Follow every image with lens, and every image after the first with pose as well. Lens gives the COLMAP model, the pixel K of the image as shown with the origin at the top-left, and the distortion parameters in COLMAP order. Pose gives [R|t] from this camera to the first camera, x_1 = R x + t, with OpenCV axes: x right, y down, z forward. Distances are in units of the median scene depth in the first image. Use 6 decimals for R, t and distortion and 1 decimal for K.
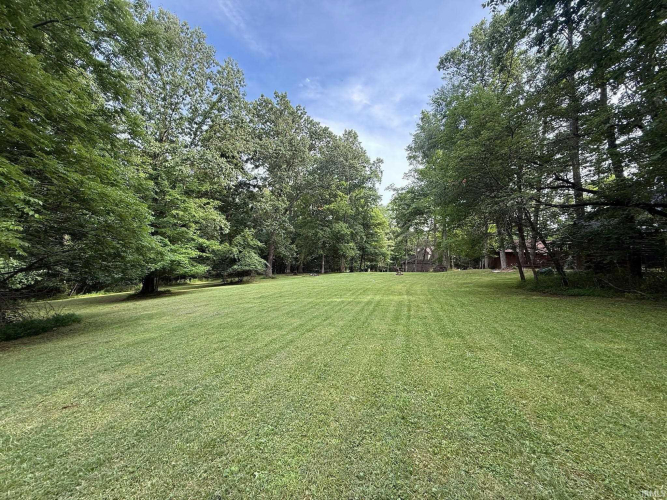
lens RADIAL K [[265.9, 0, 333.1], [0, 265.9, 252.0], [0, 0, 1]] dist [-0.000966, -0.000274]
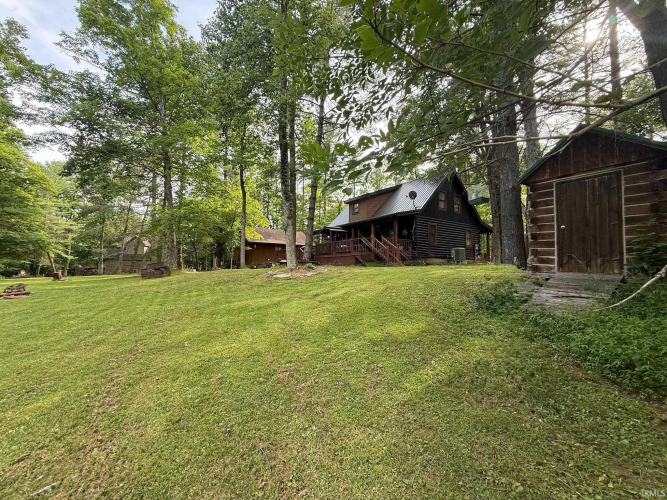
lens RADIAL K [[265.9, 0, 332.3], [0, 265.9, 250.8], [0, 0, 1]] dist [-0.000966, -0.000274]
pose [[0.588682, 0.019739, 0.808124, 0.115637], [-0.029513, 0.999560, -0.002917, 0.009904], [-0.807826, -0.022133, 0.589005, 0.262610]]
